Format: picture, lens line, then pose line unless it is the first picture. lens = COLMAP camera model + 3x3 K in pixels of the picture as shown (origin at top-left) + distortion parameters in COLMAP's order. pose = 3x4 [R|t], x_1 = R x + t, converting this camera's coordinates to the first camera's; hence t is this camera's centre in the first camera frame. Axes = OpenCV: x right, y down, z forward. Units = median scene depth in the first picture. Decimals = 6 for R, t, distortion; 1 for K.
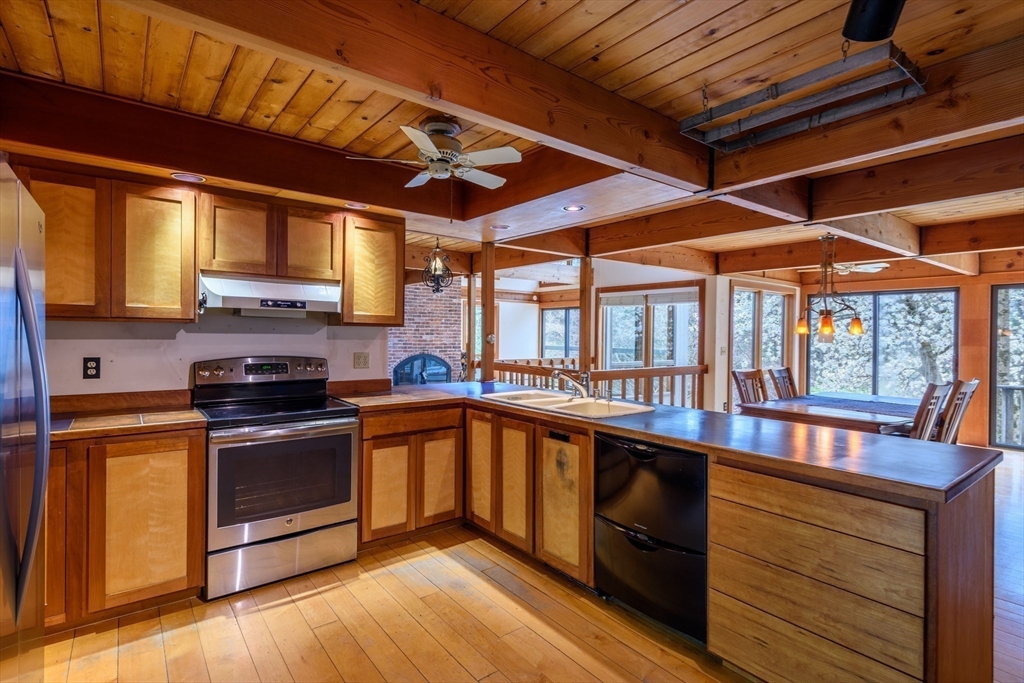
lens RADIAL K [[506.2, 0, 514.9], [0, 506.2, 336.0], [0, 0, 1]] dist [0.018355, -0.004035]
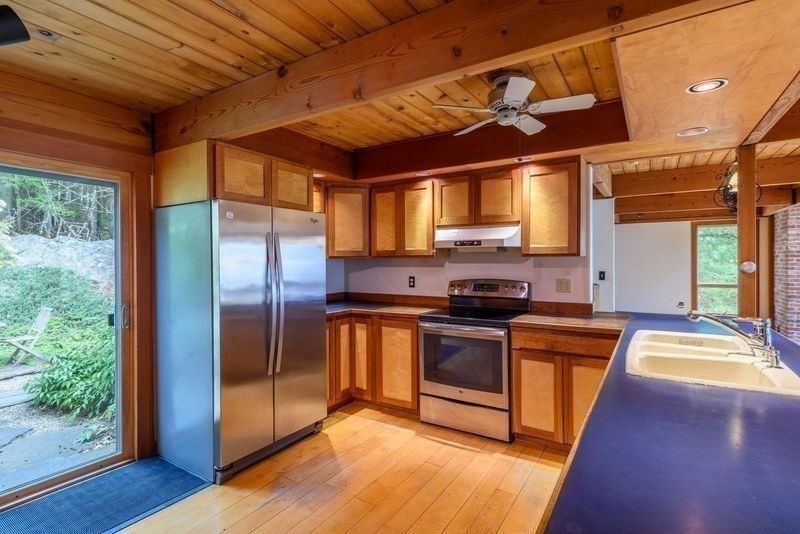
lens RADIAL K [[395.5, 0, 402.0], [0, 395.5, 263.4], [0, 0, 1]] dist [0.018355, -0.004035]
pose [[0.339037, -0.005447, -0.940757, 0.544357], [0.005617, 0.999977, -0.003765, -0.001944], [0.940756, -0.004008, 0.339060, 0.435997]]
